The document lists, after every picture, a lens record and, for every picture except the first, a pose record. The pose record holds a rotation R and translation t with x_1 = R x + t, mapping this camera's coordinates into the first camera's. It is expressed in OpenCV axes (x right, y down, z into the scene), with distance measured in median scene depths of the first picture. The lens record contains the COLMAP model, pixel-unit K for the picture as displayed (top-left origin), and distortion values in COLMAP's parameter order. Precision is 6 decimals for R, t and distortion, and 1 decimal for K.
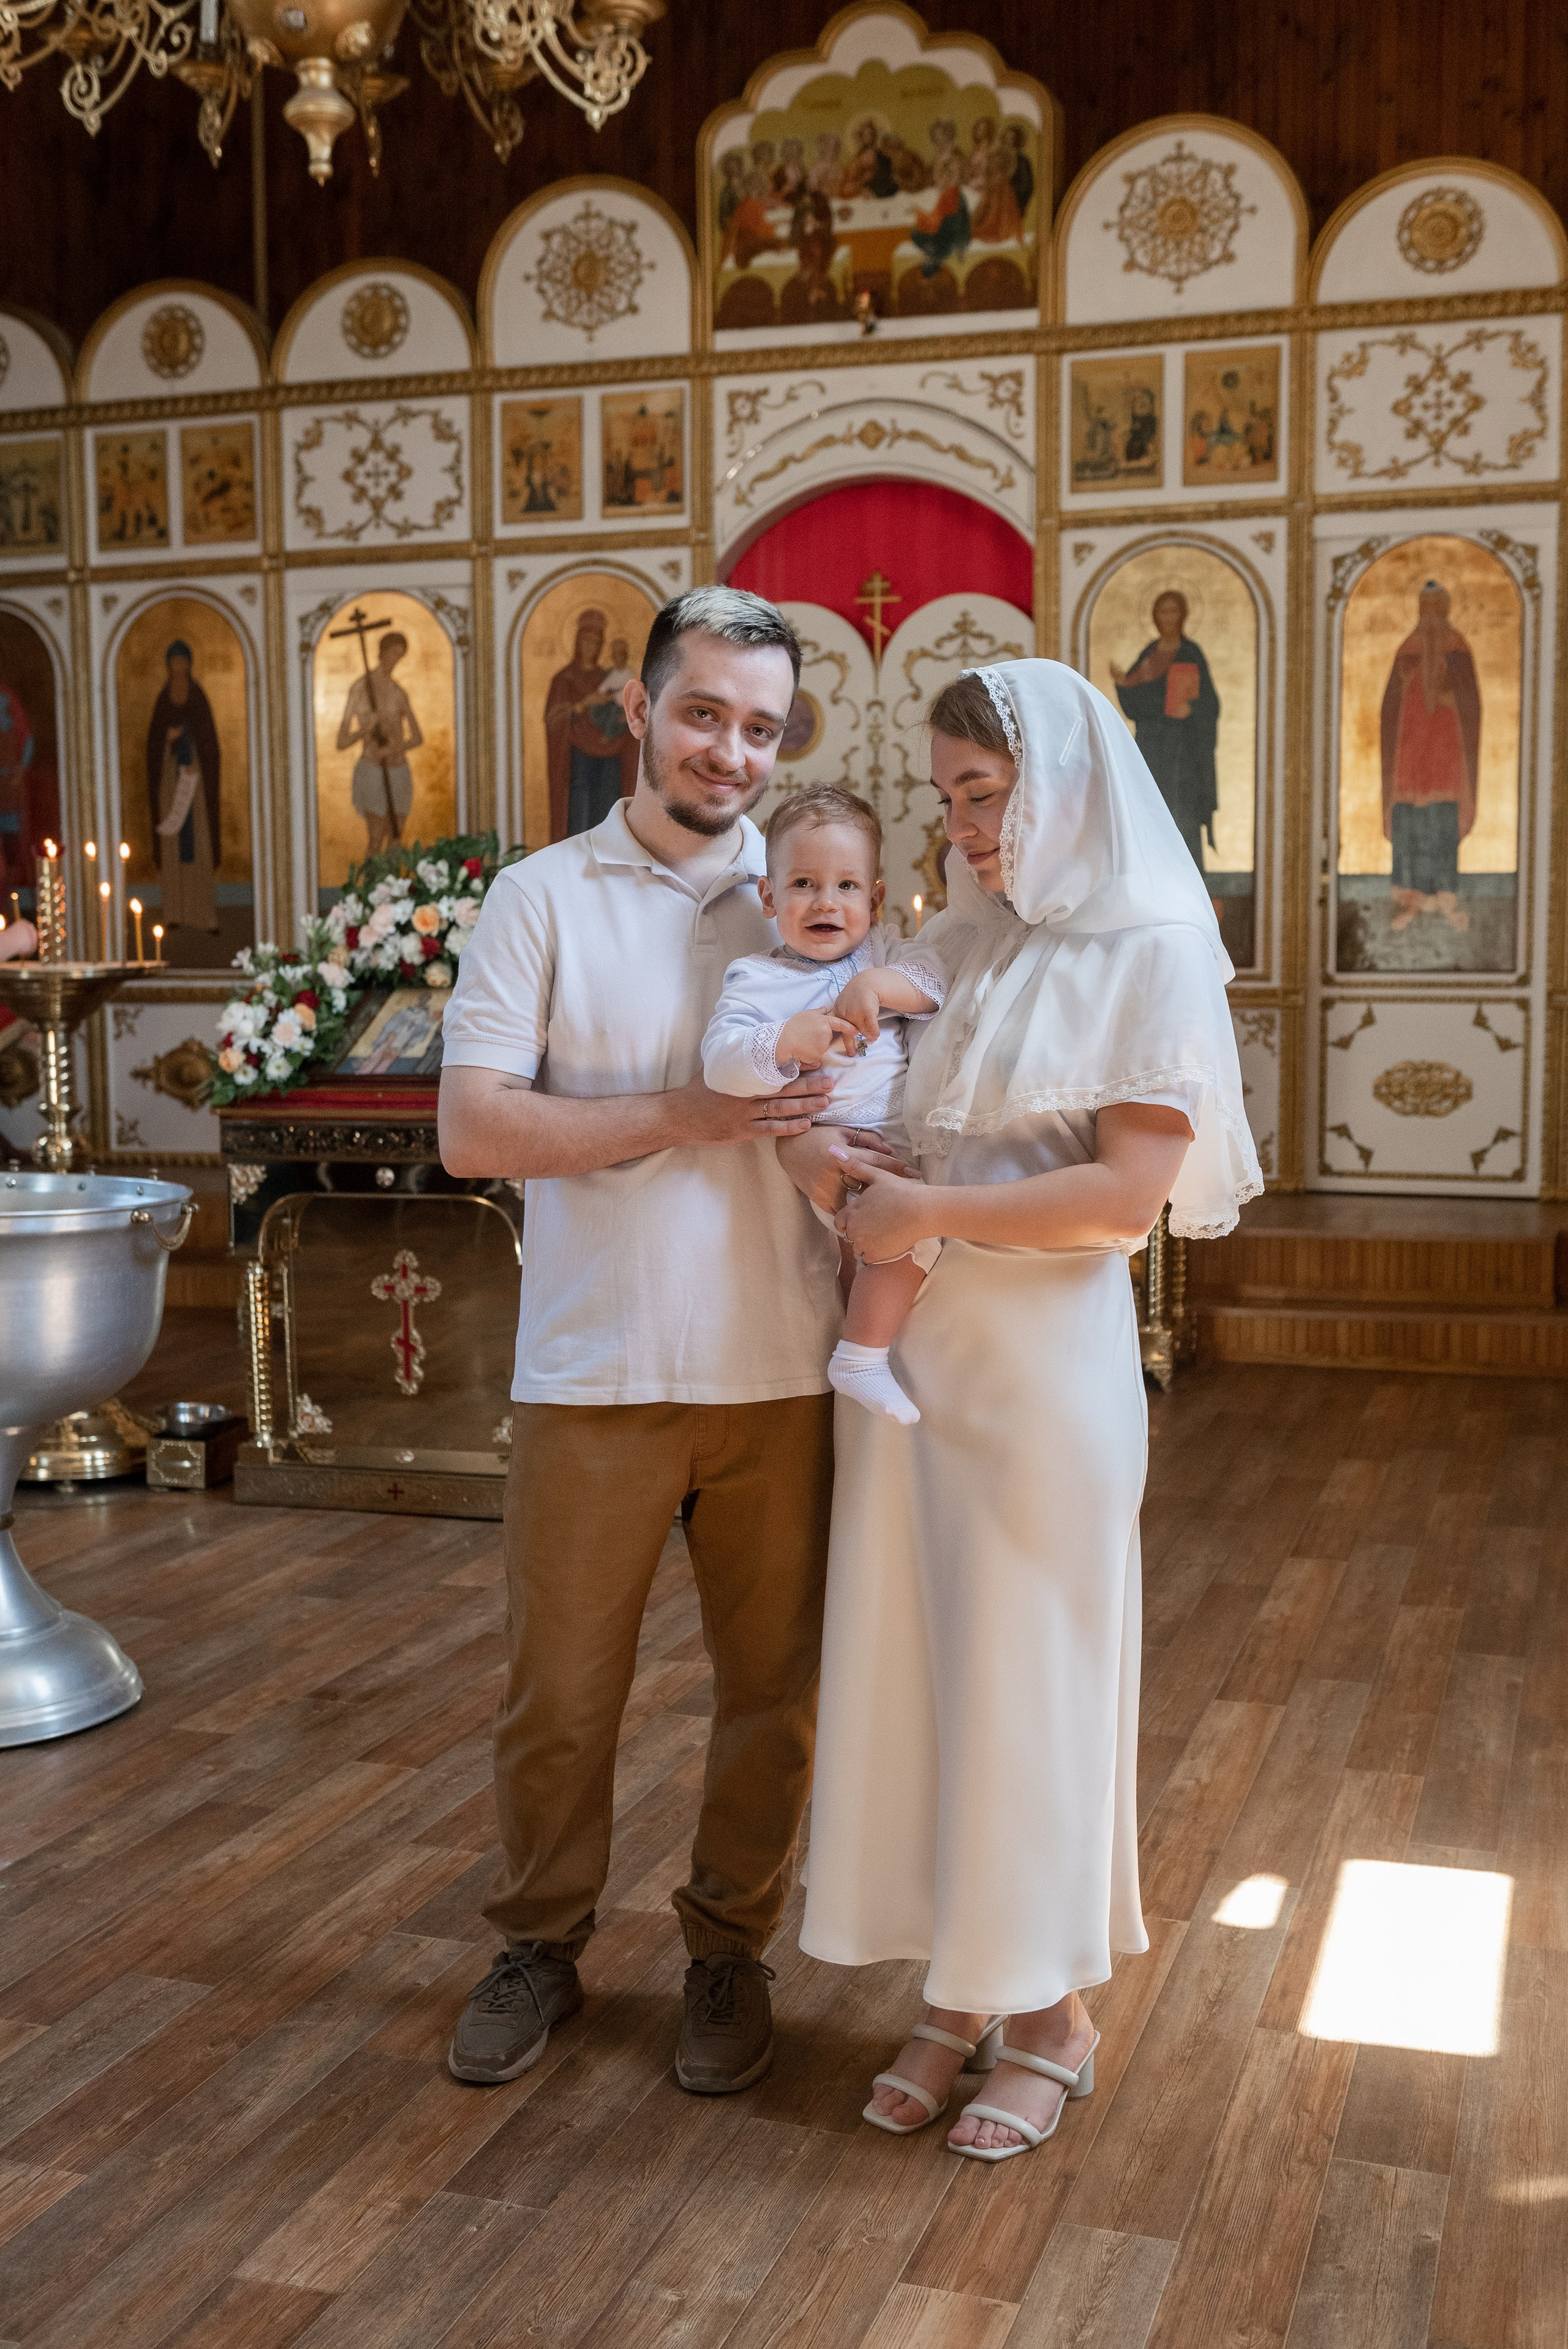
lens RADIAL K [[2546.0, 0, 782.2], [0, 2546.0, 1180.0], [0, 0, 1]] dist [-0.011914, 0.000000]
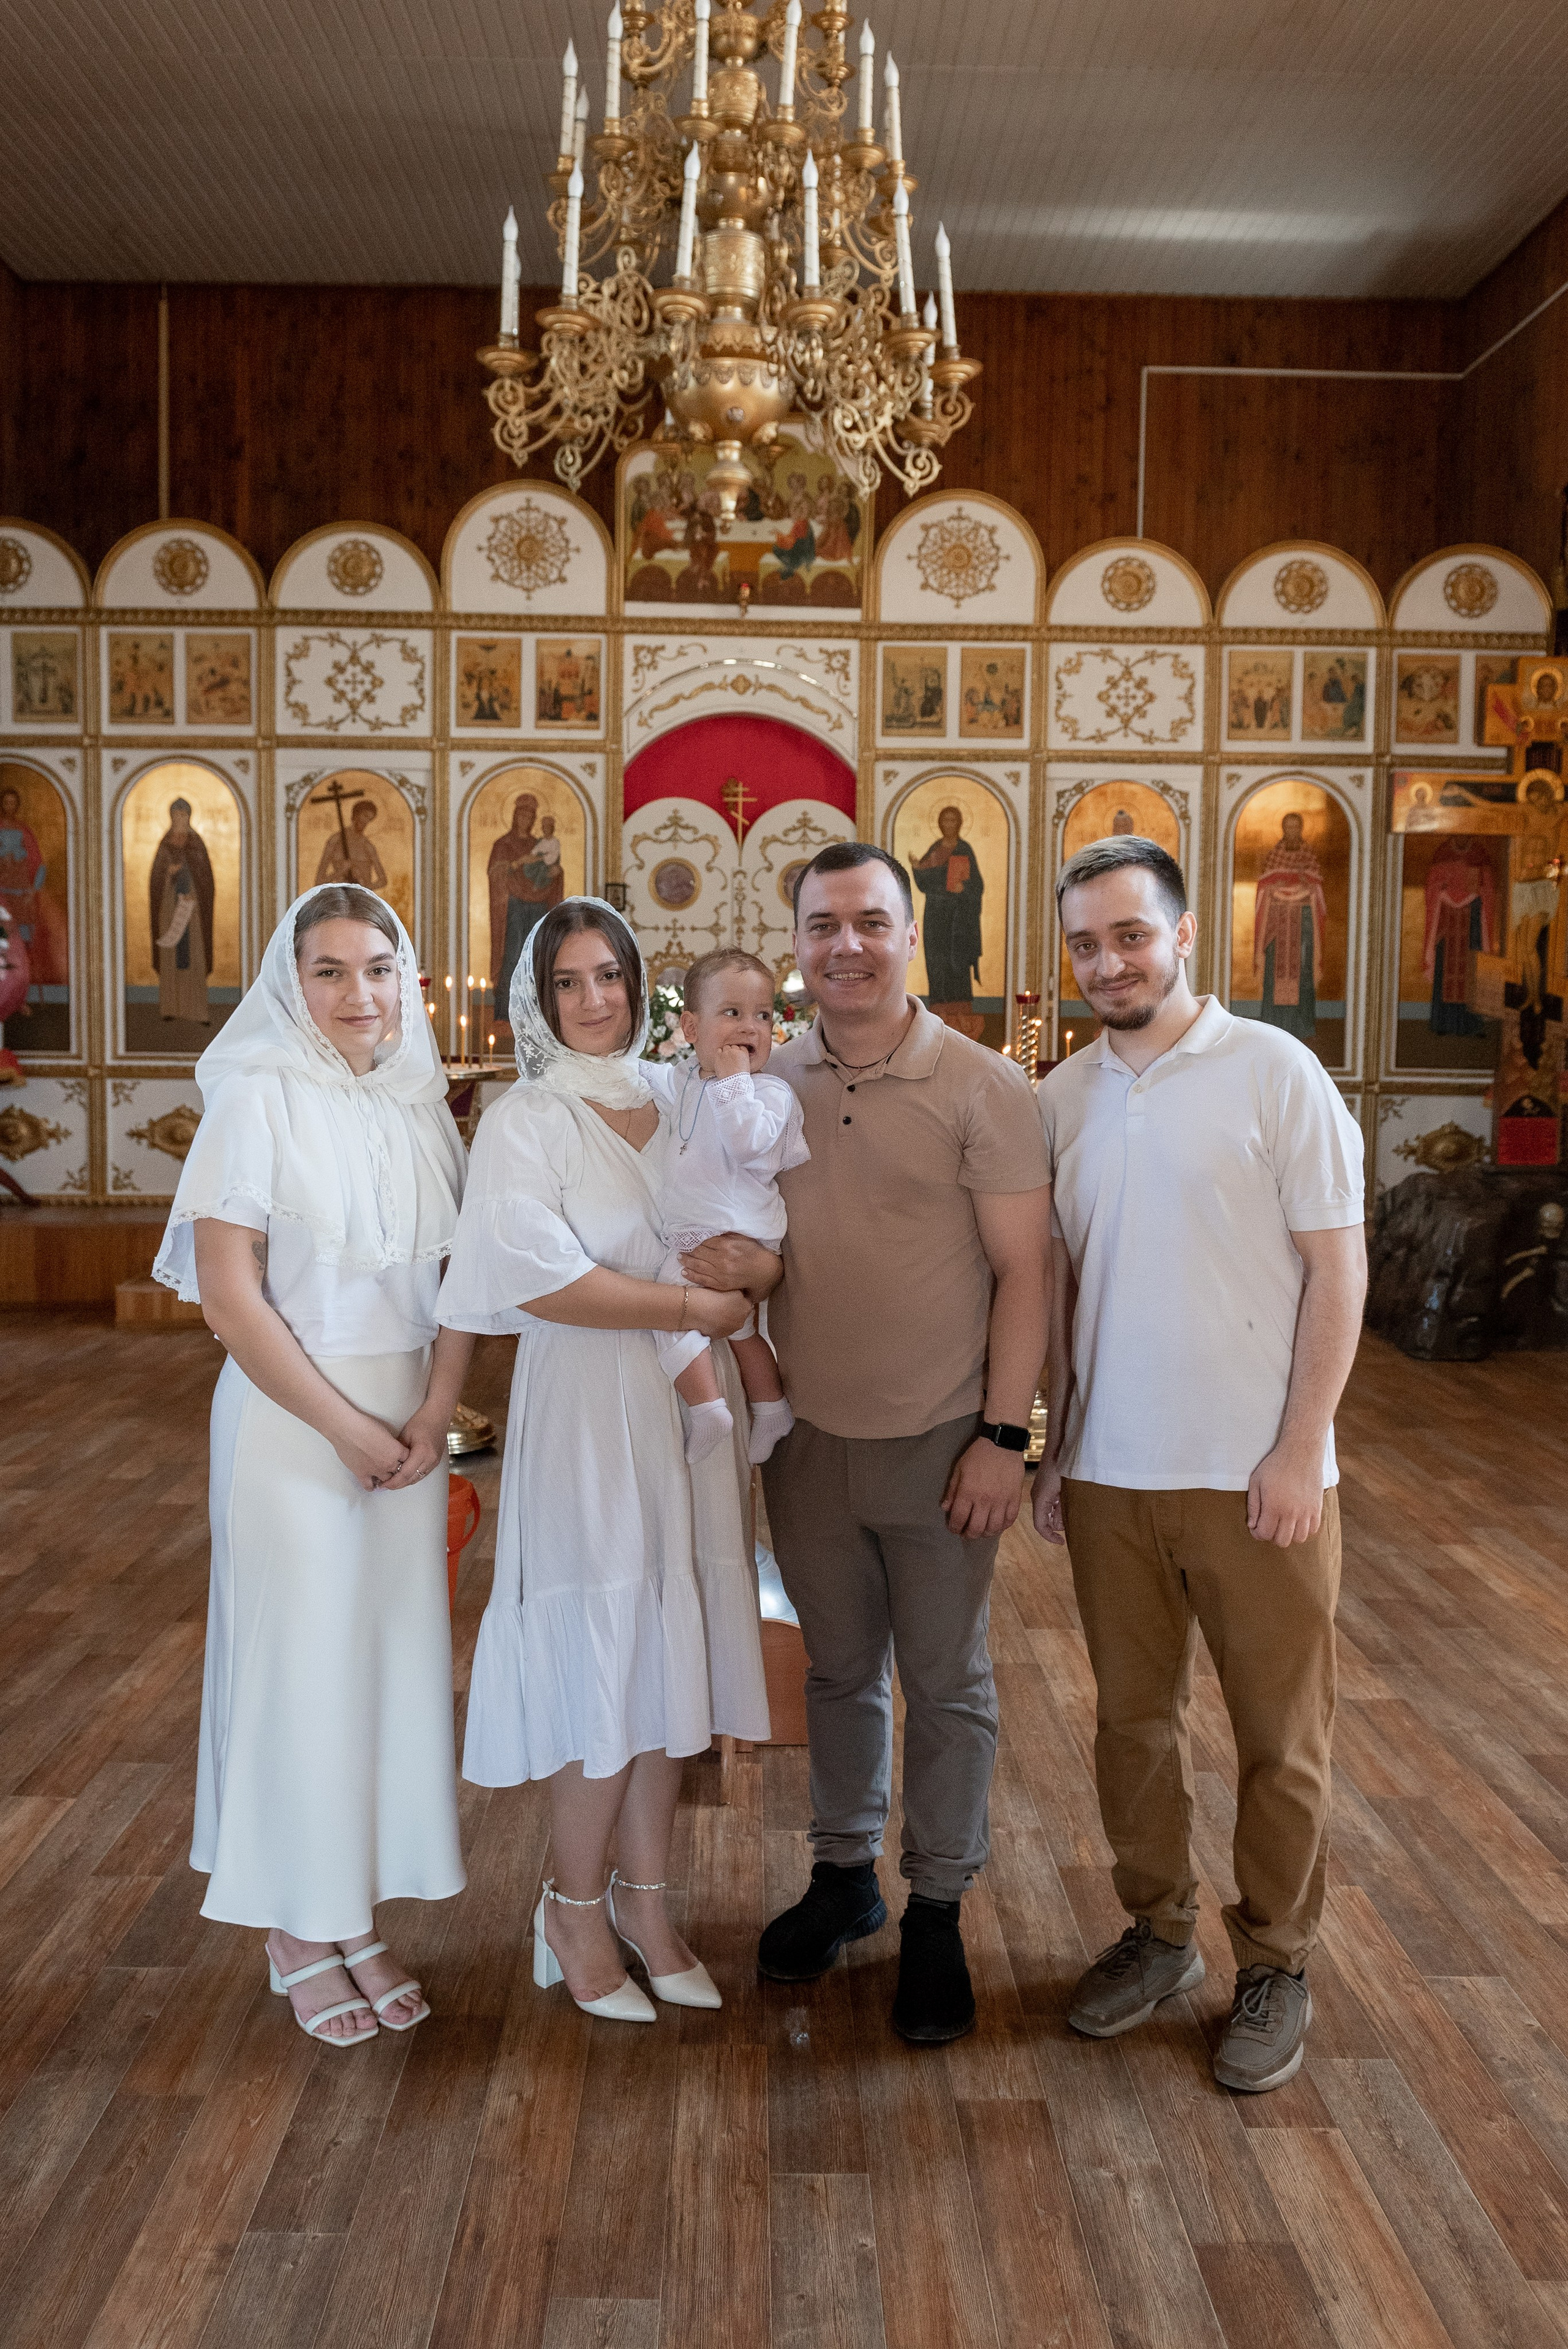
lens RADIAL K [[1914.2, 0, 760.1], [0, 1914.2, 1122.7], [0, 0, 1]] dist [-0.003871, -0.021271]
pose [[0.942684, -0.002926, 0.333675, -0.319277], [0.014069, 0.999421, -0.030983, -0.015488], [-0.333391, 0.033902, 0.942179, -0.002434]]
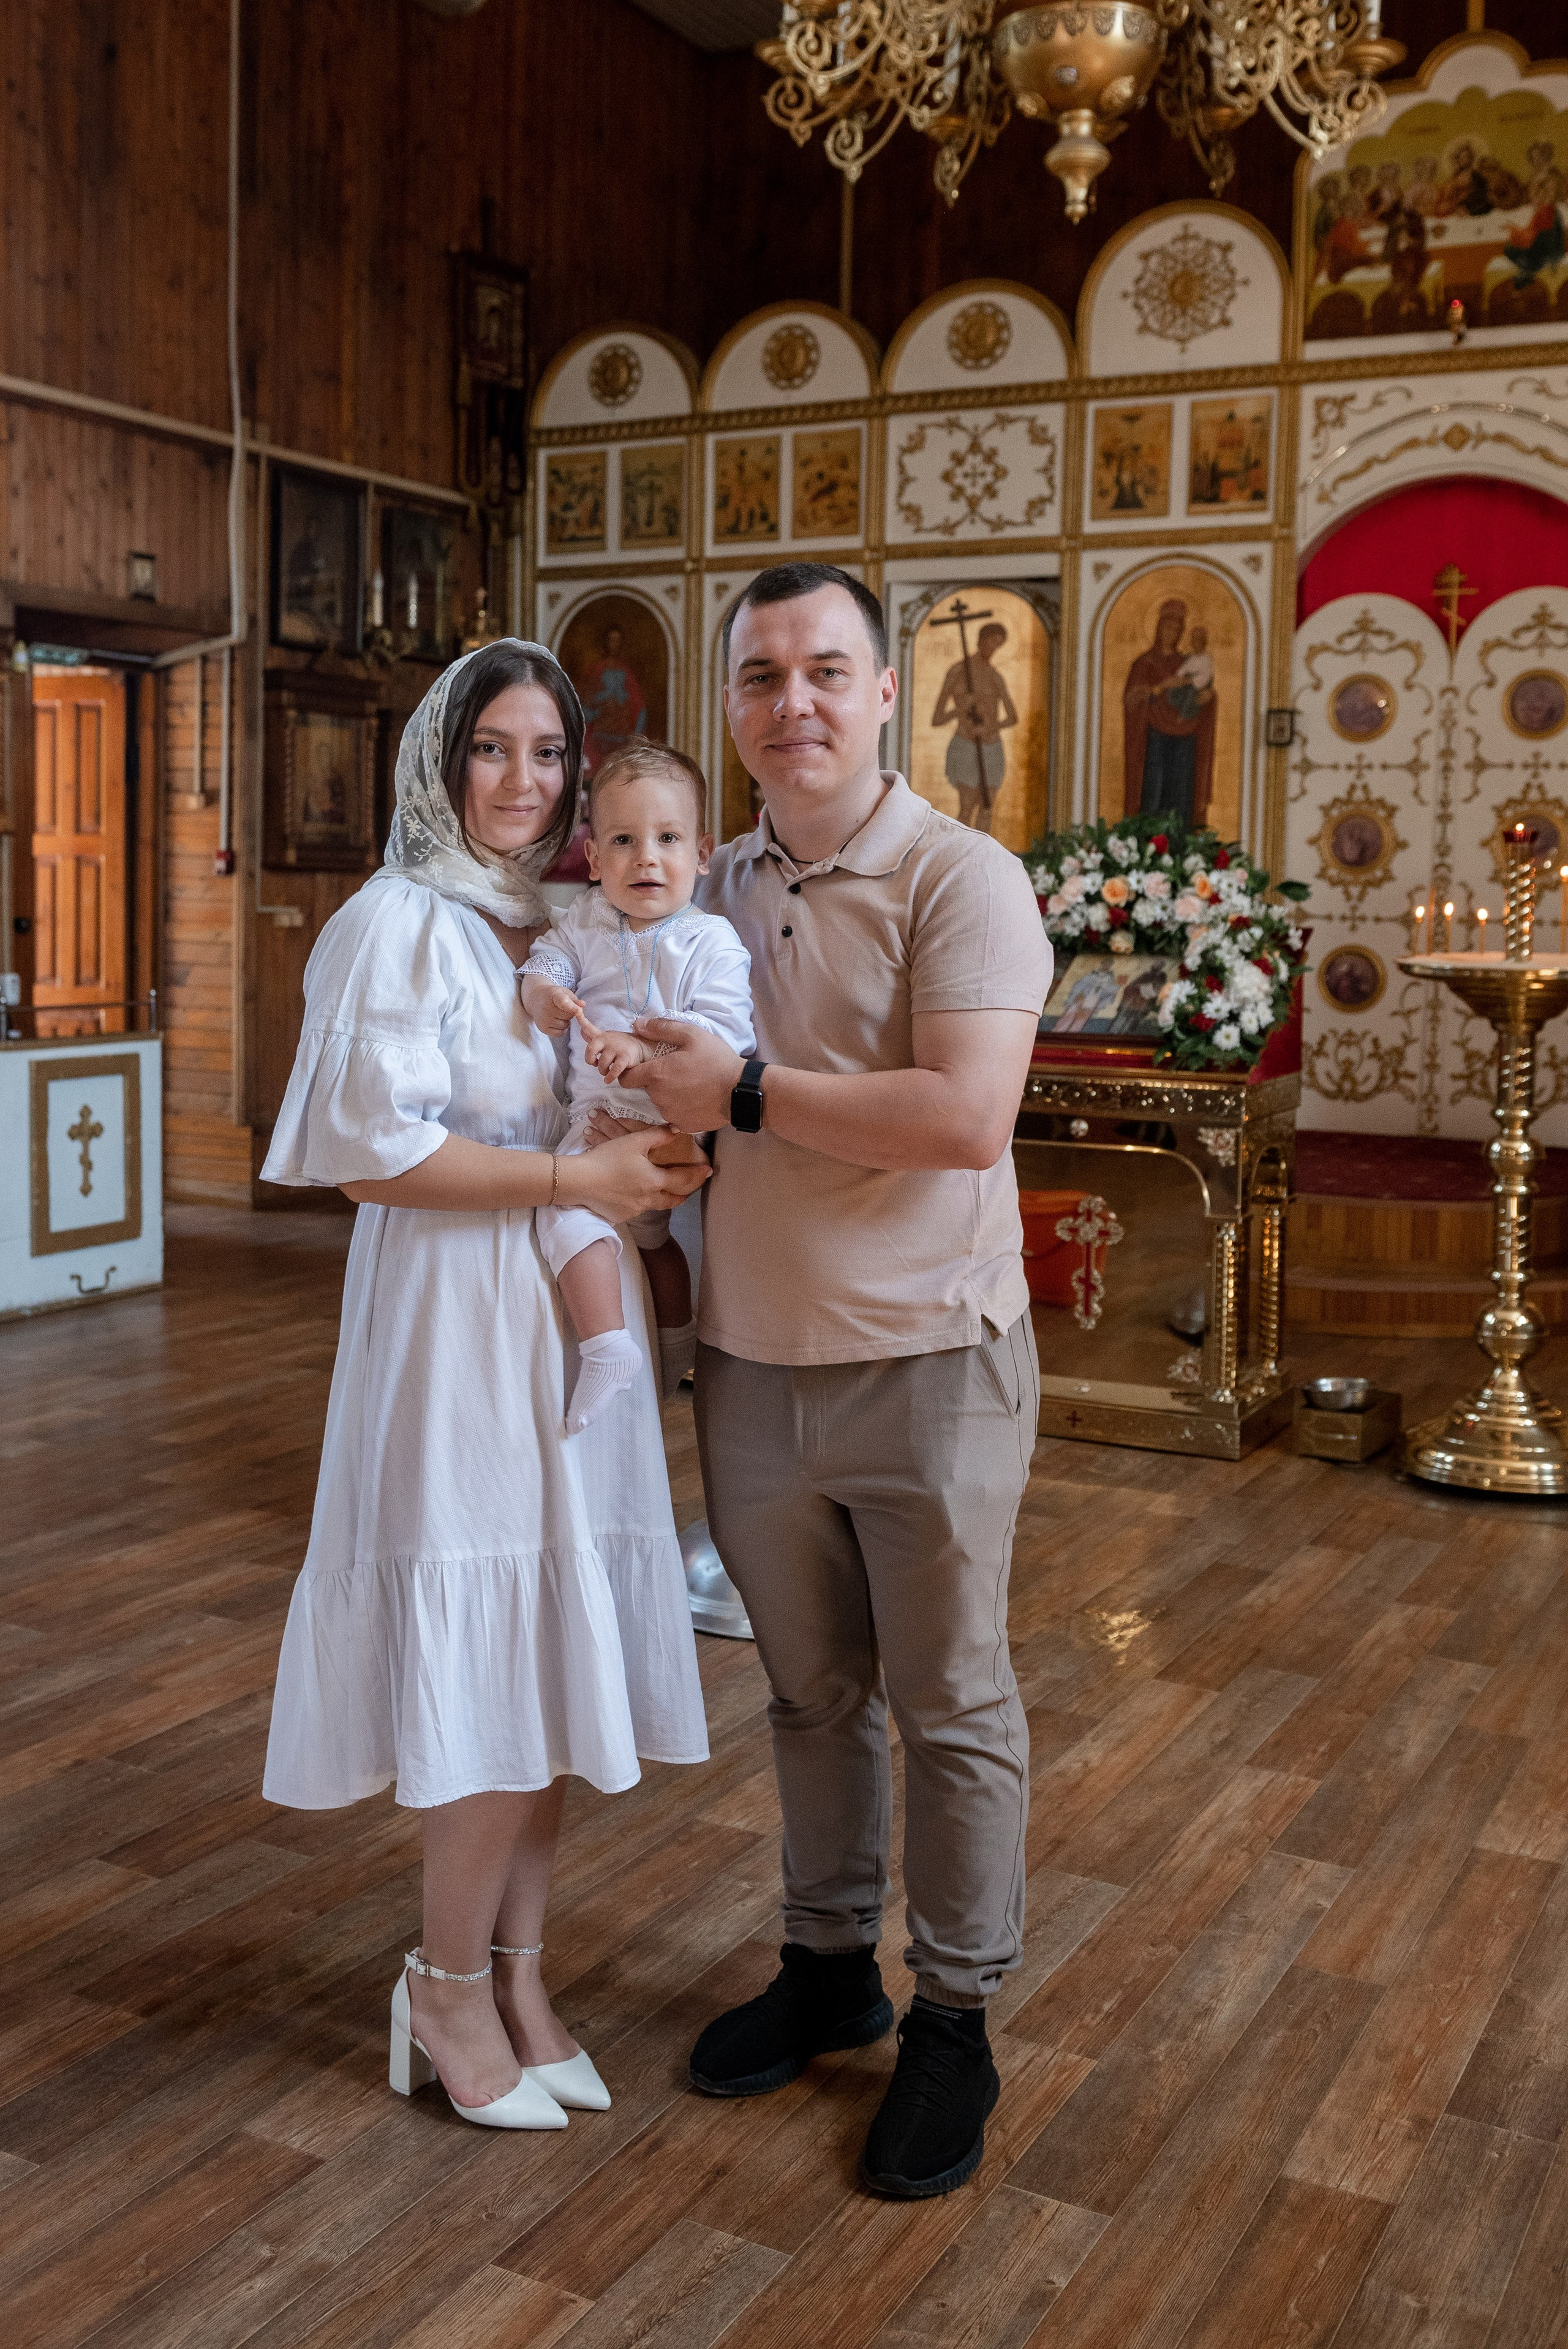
lens RADIAL K [[2362.0, 0, 712.9], [0, 2362.0, 1044.1], [0, 0, 1]] dist [-0.016190, 0.000000]
pose [[0.982964, 0.037985, -0.179831, -0.084946], [-0.043094, 0.998768, -0.024590, -0.003523], [0.178675, 0.031921, 0.983390, -0.011094]]
